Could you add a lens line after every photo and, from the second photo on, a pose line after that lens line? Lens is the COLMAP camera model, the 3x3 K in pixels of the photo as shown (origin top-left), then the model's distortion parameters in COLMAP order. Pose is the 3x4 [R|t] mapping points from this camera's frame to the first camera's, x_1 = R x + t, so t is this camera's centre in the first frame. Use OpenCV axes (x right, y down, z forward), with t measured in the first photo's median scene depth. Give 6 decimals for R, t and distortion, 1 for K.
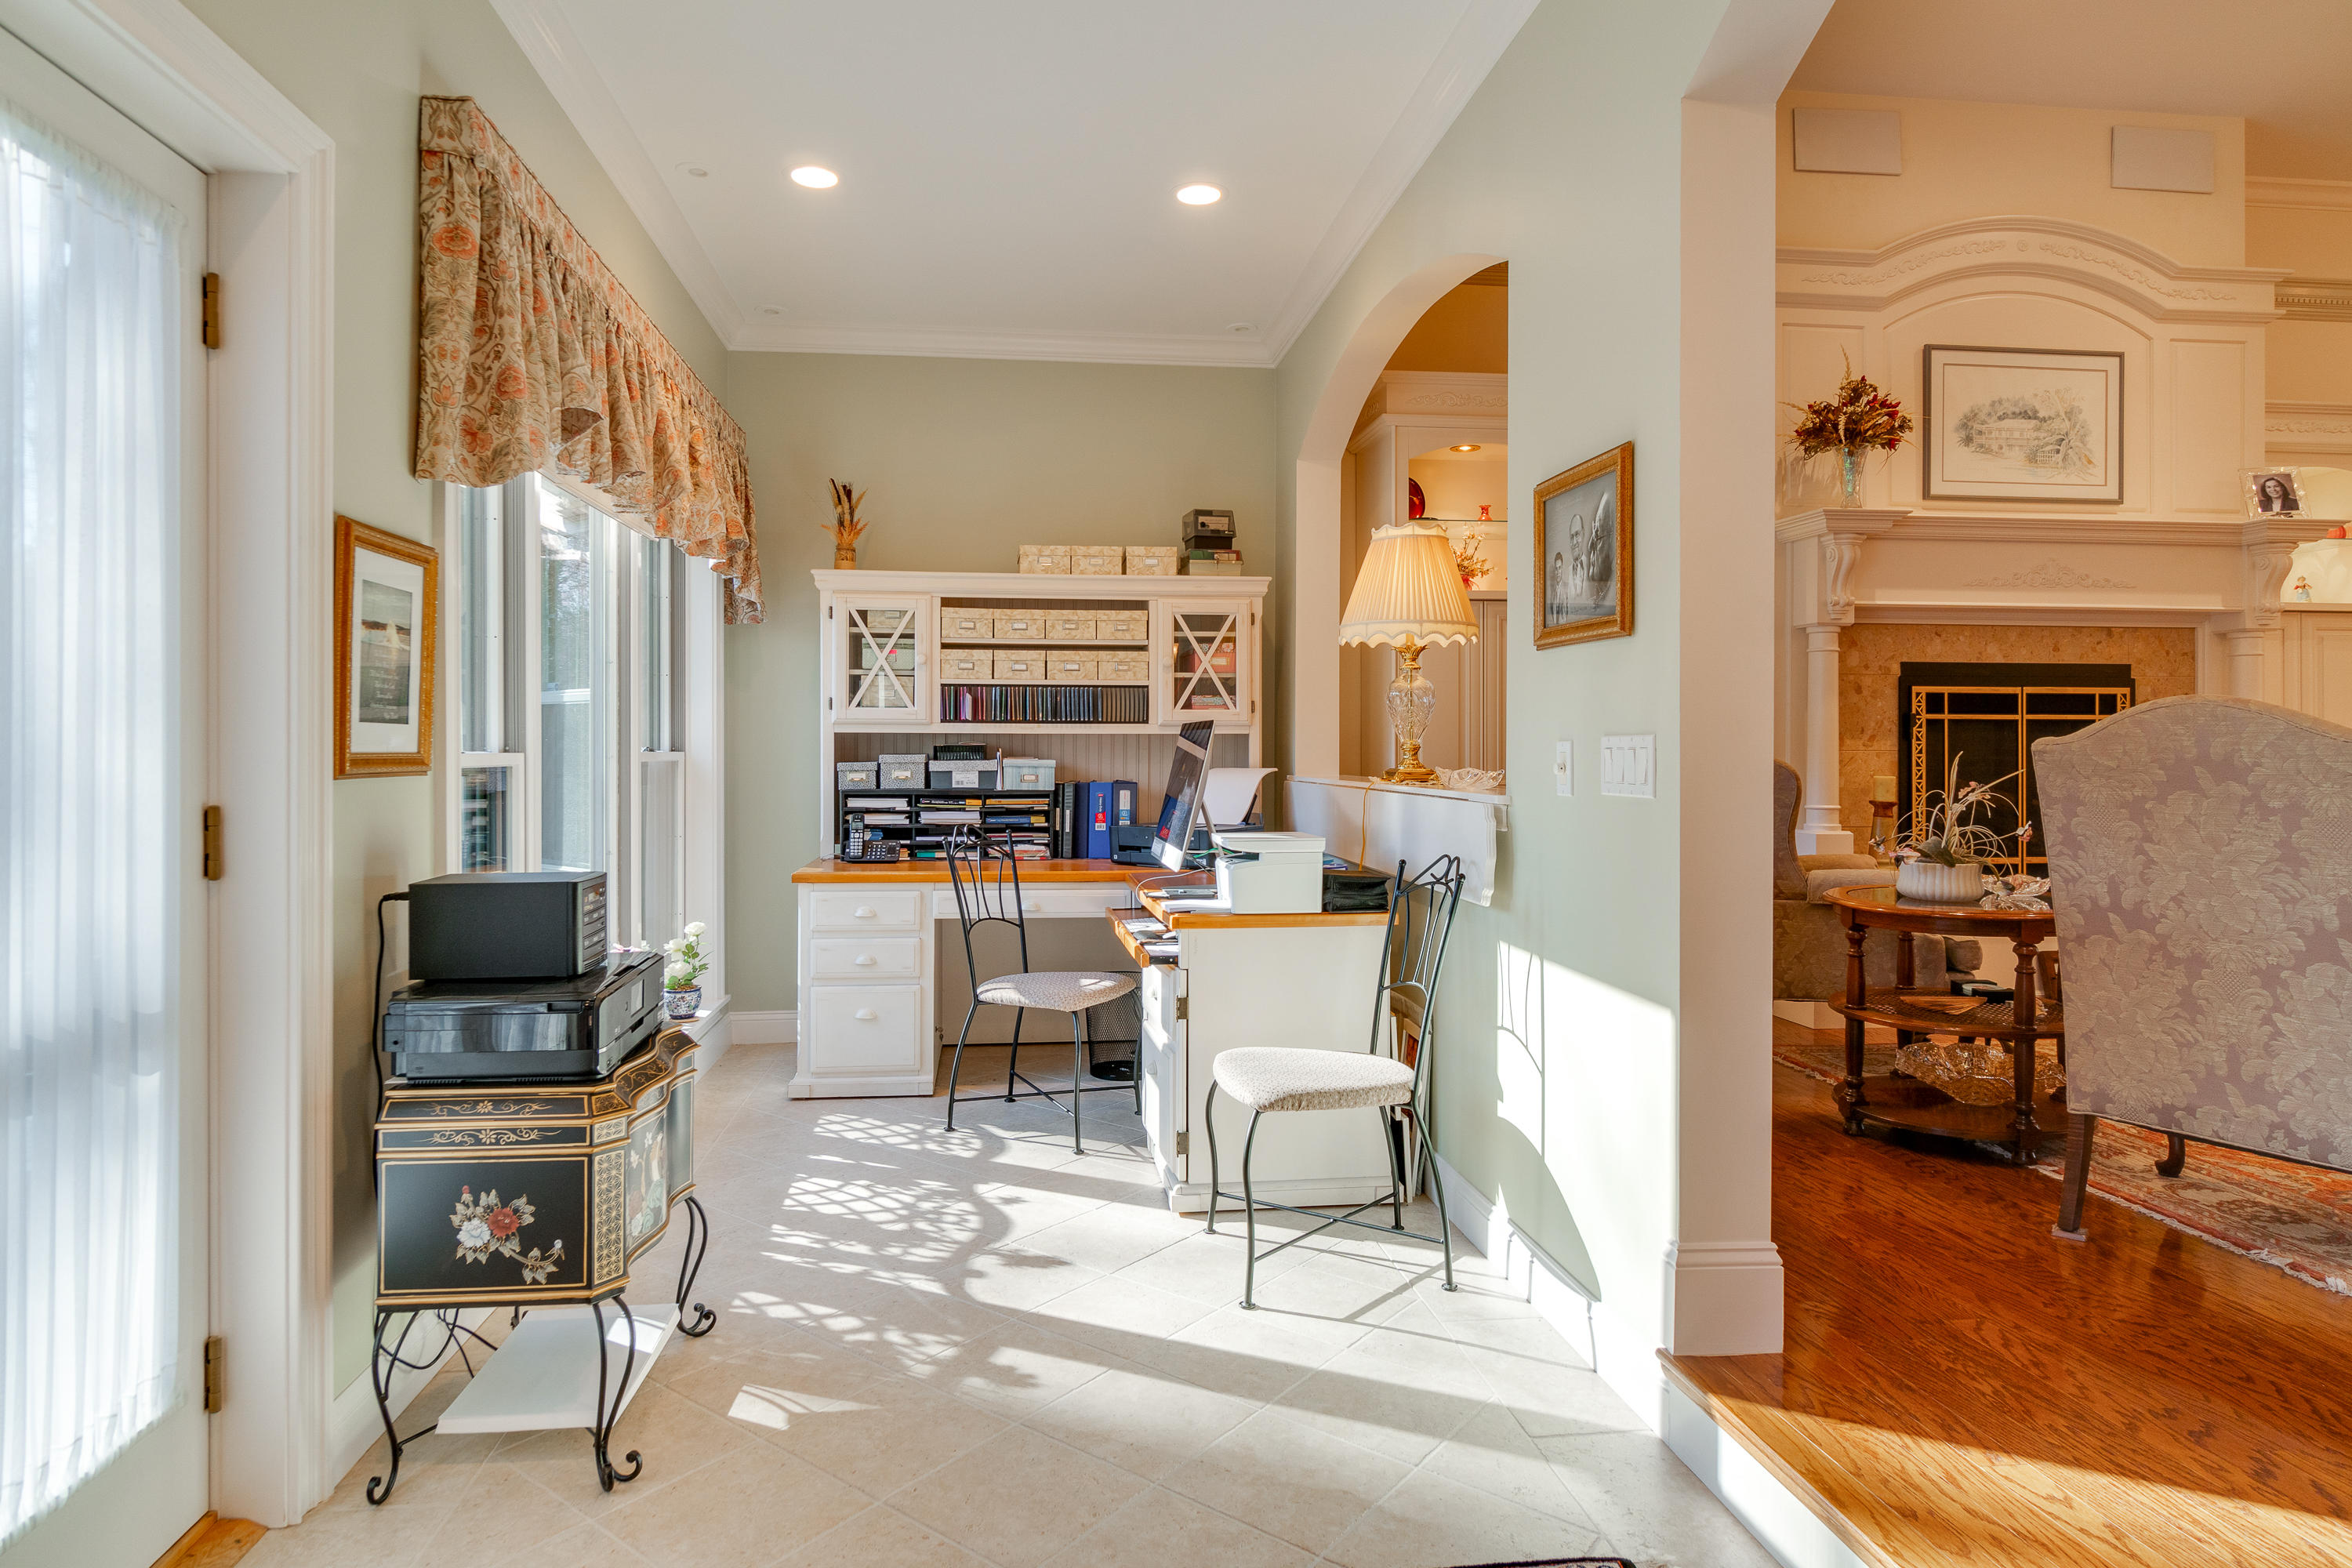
lens RADIAL K [[1357.8, 0, 1159.1], [0, 1357.8, 746.9], [0, 0, 1]] dist [0.005338, 0.003753]
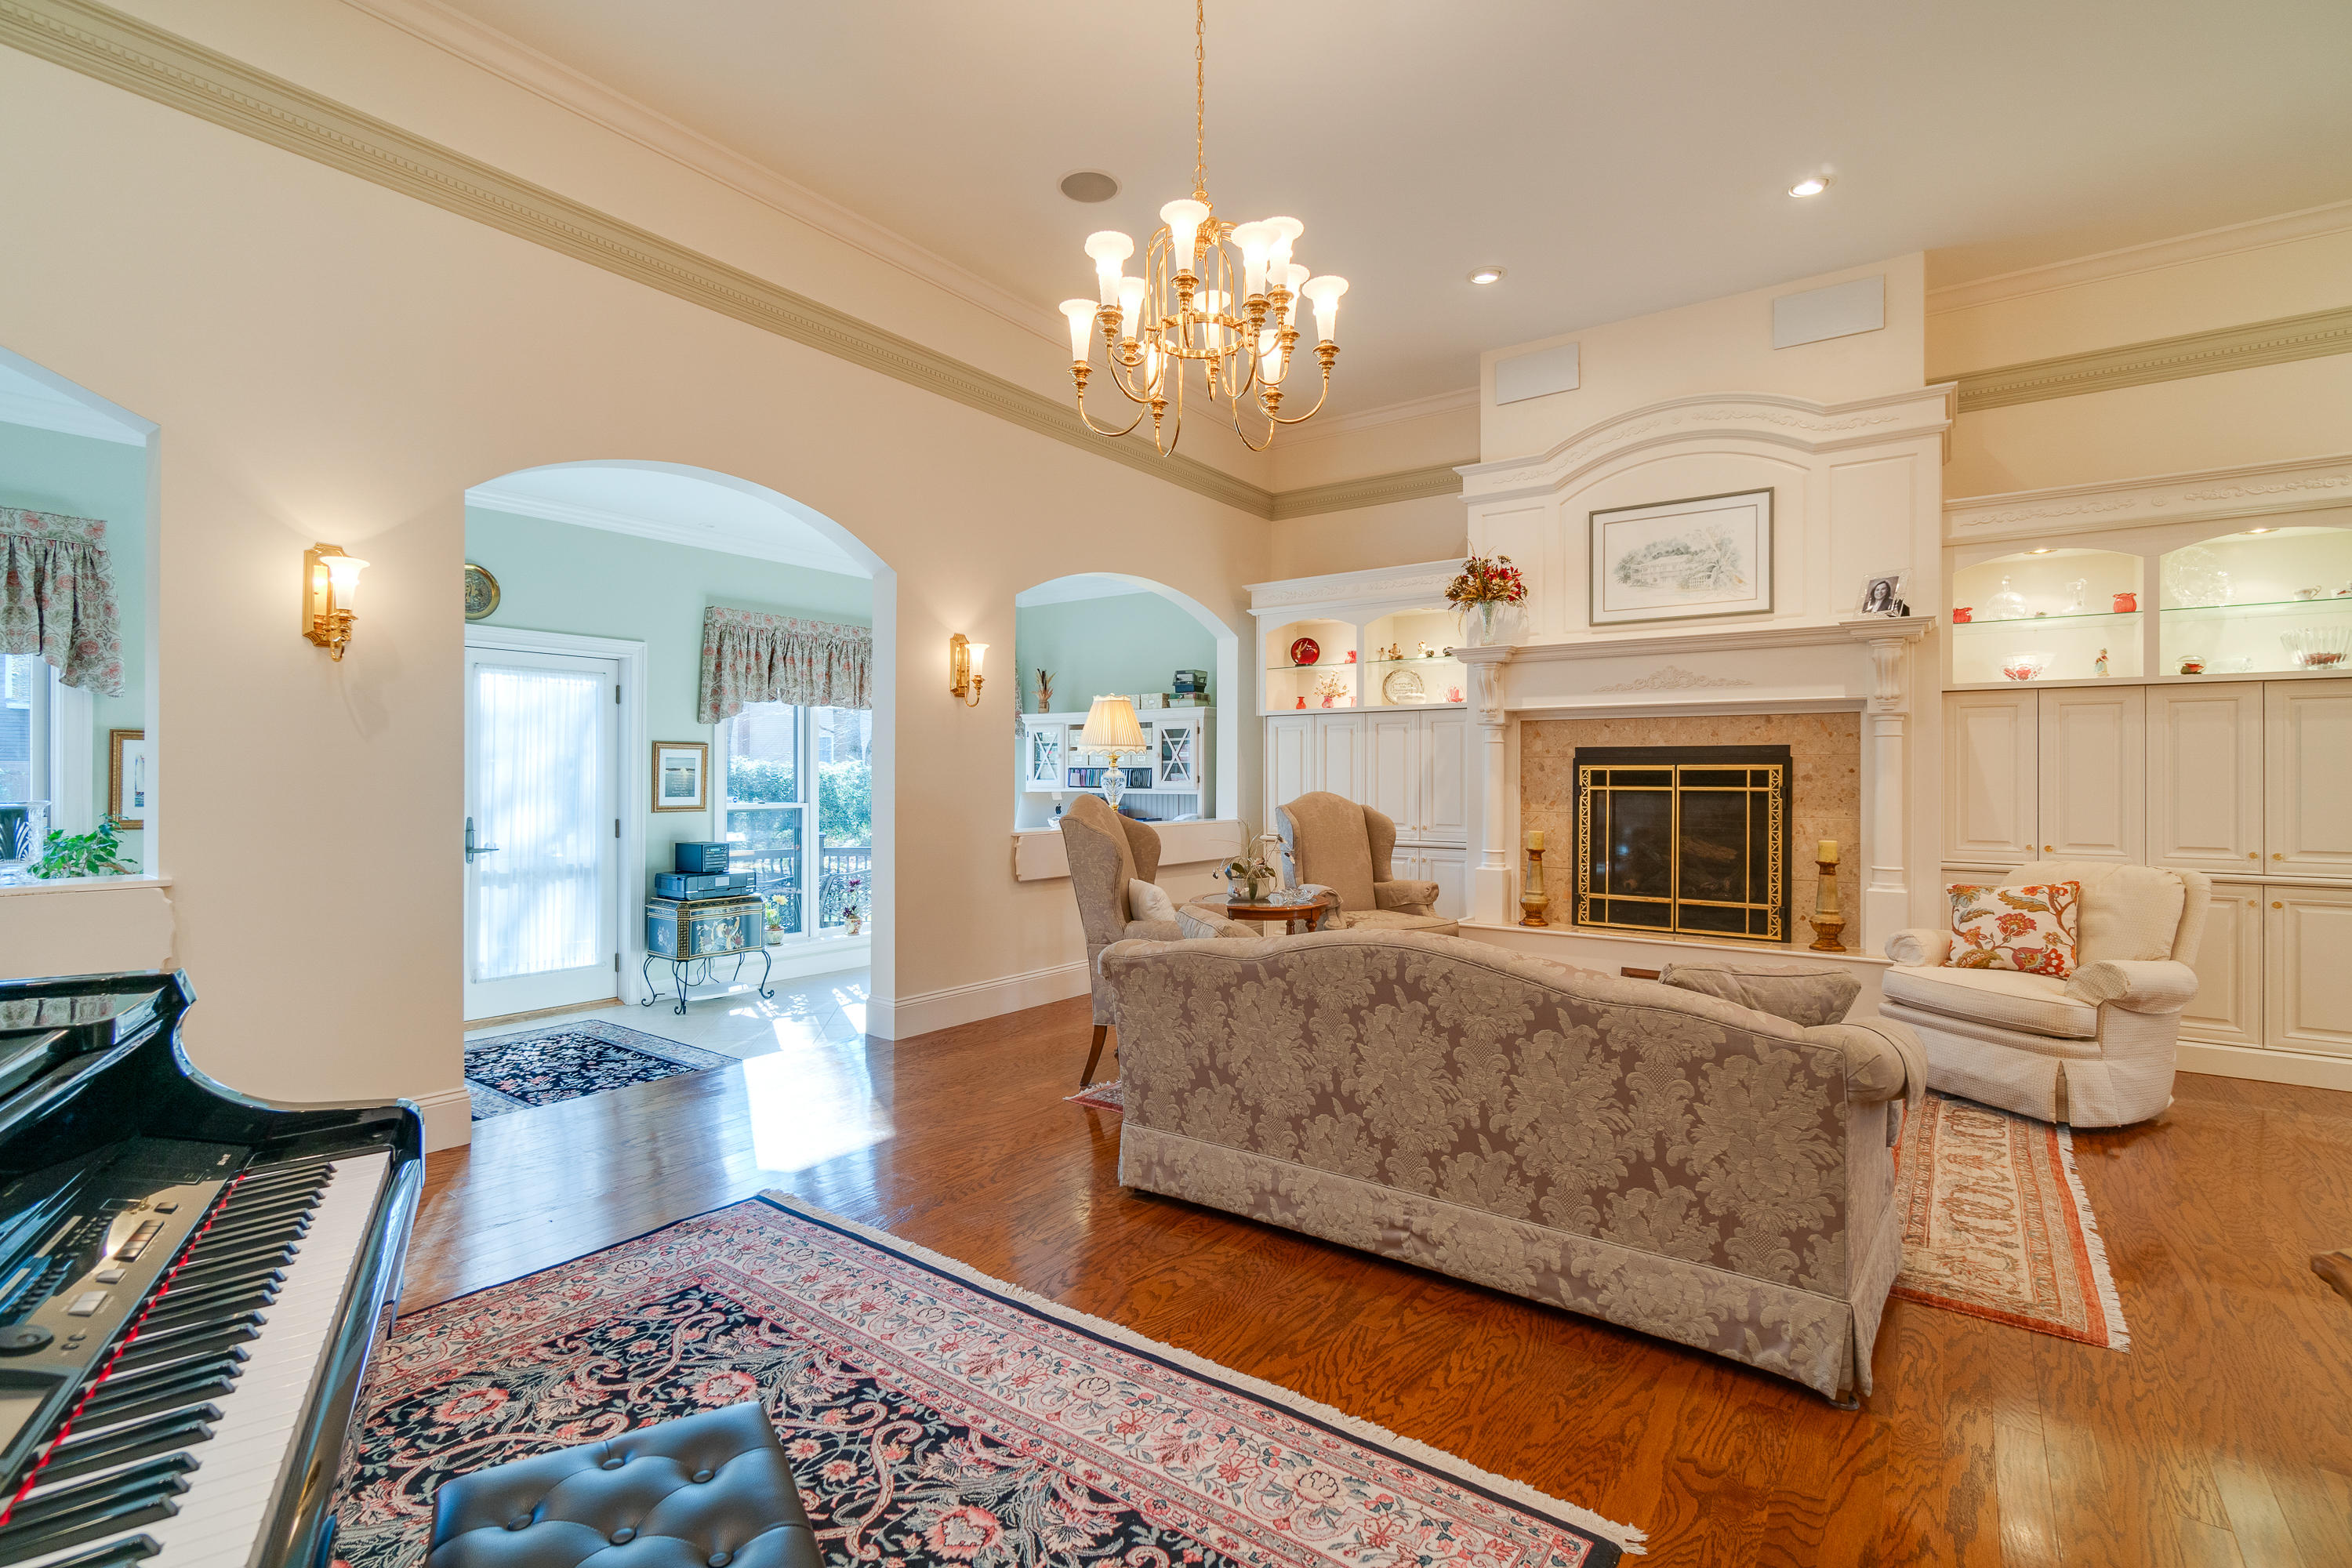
lens RADIAL K [[1070.1, 0, 1164.5], [0, 1070.1, 779.0], [0, 0, 1]] dist [-0.009075, 0.003173]
pose [[0.721567, 0.004005, -0.692333, 0.988971], [-0.003499, 0.999992, 0.002138, -0.031914], [0.692336, 0.000879, 0.721575, -0.053847]]
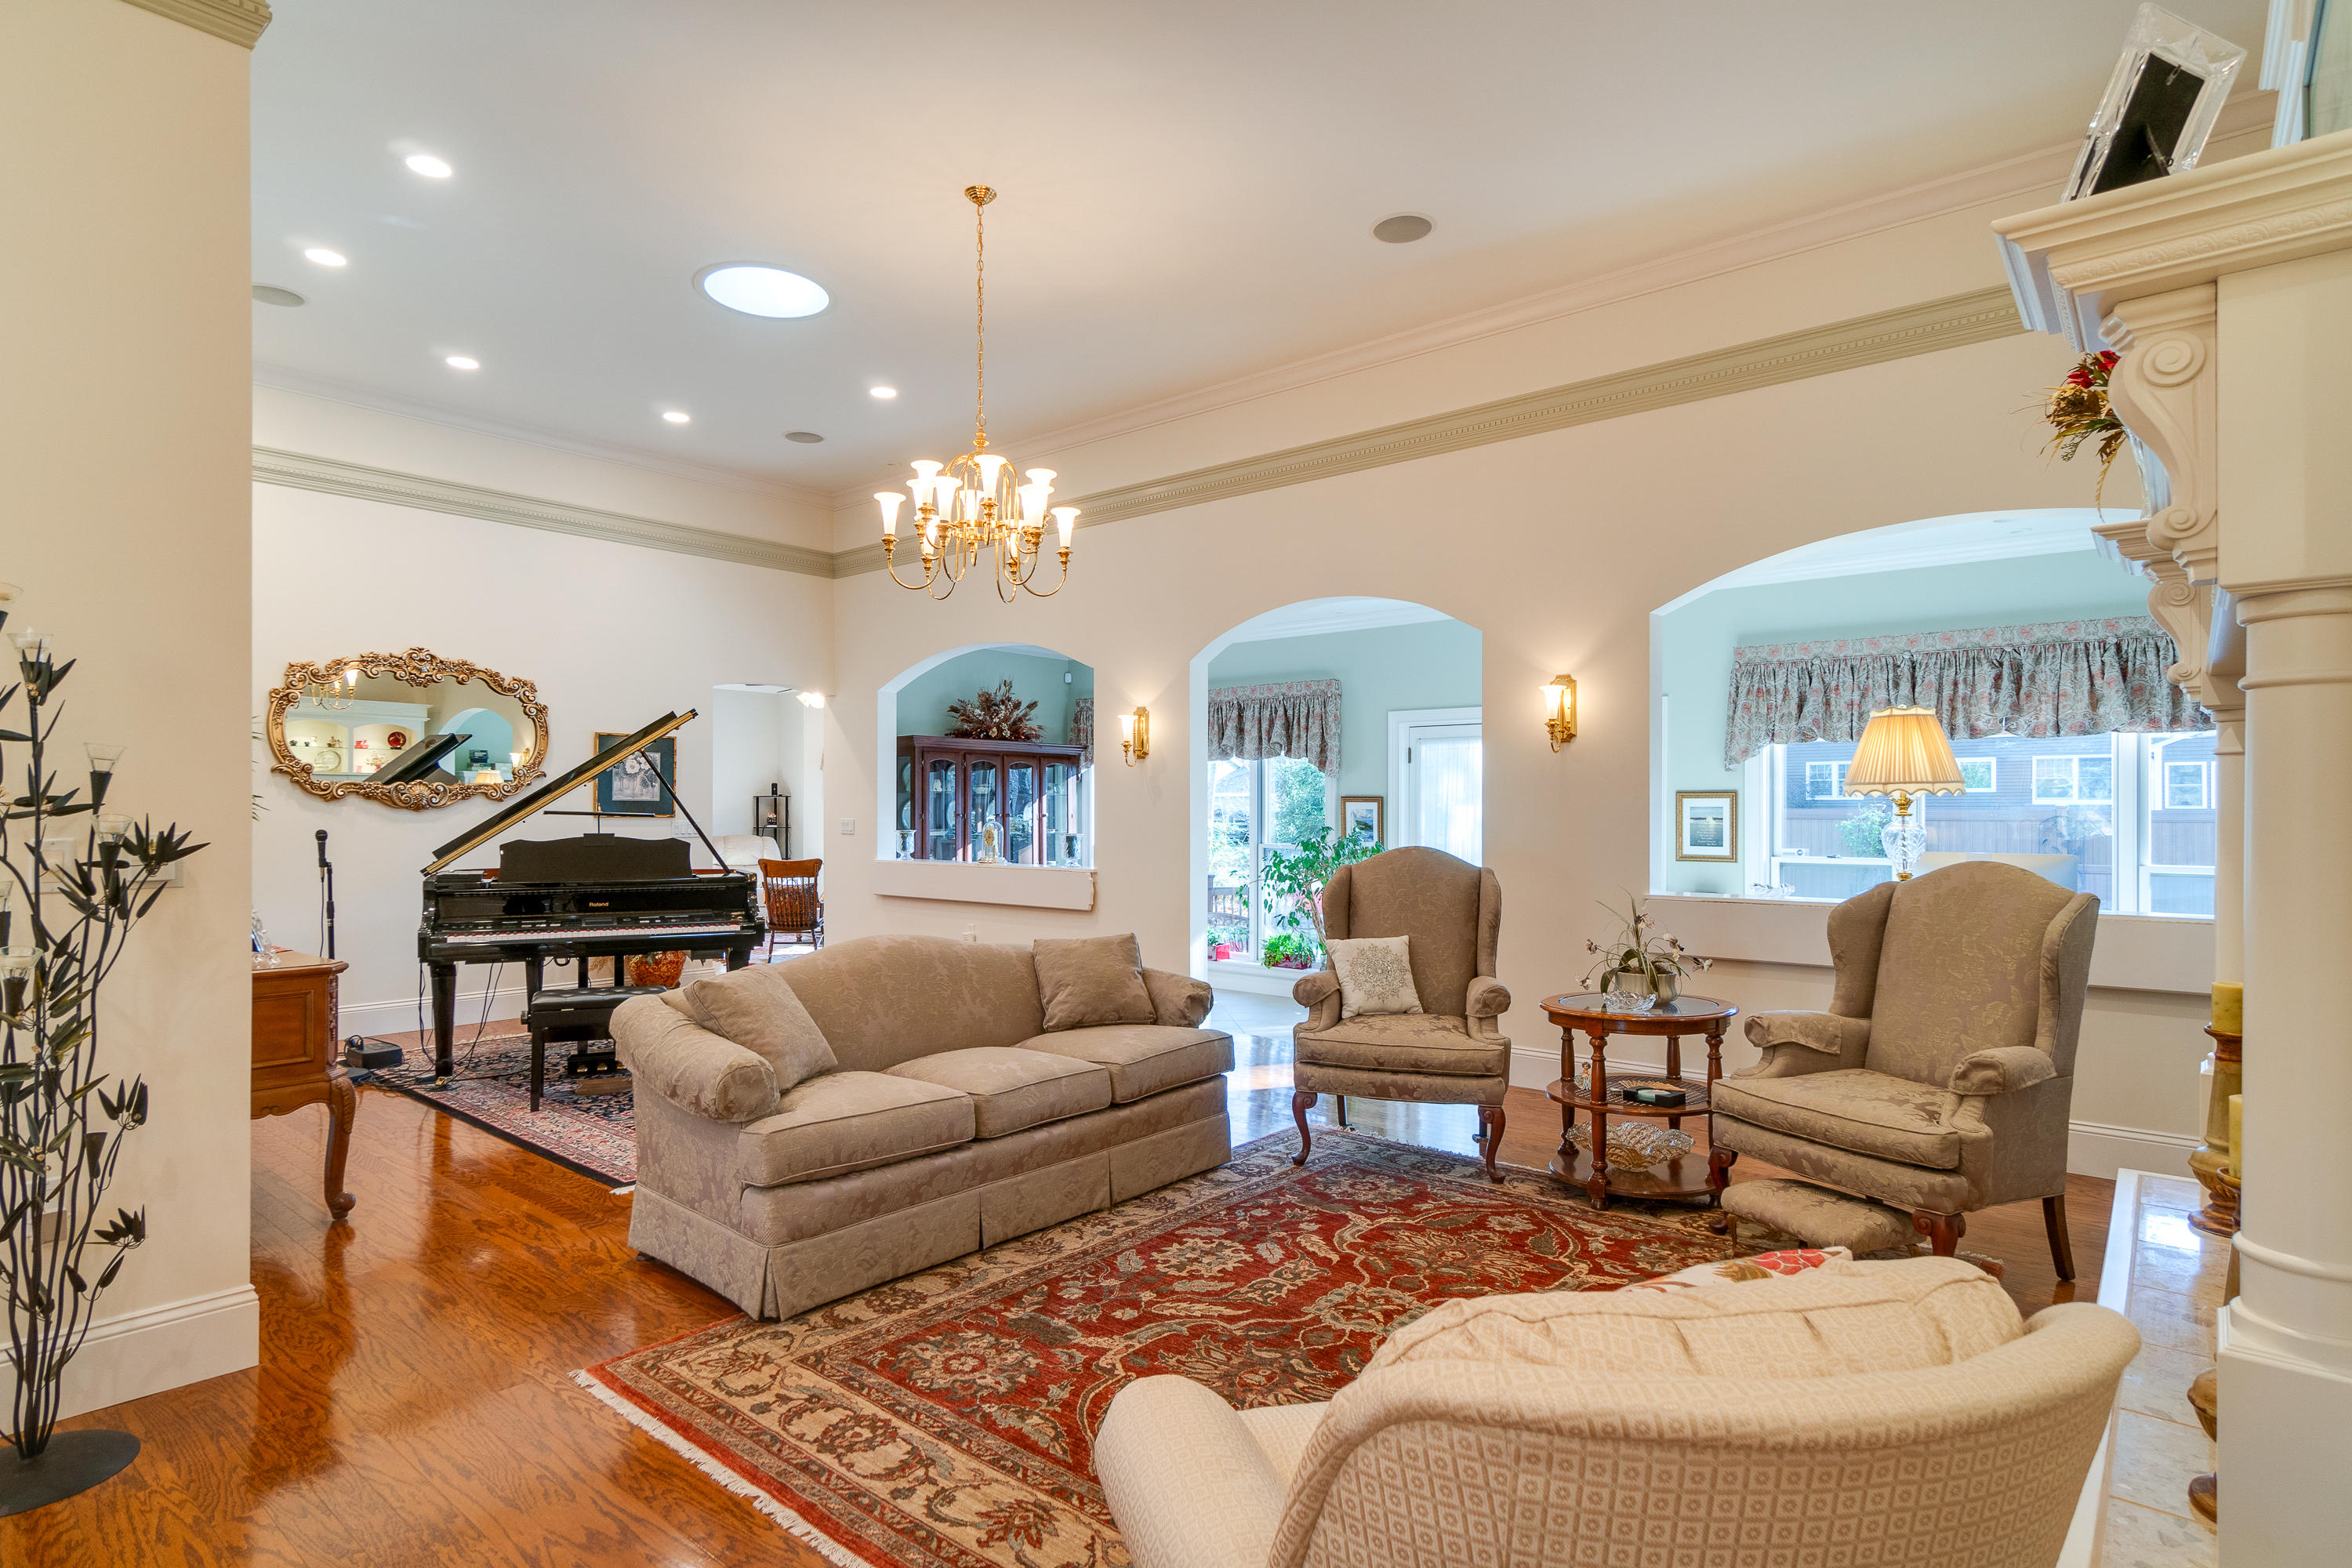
lens RADIAL K [[1221.5, 0, 1148.6], [0, 1221.5, 813.7], [0, 0, 1]] dist [-0.005455, -0.000774]
pose [[-0.740158, -0.002240, -0.672430, 1.135396], [-0.003111, 0.999995, 0.000093, -0.041902], [0.672426, 0.002161, -0.740161, 1.034732]]
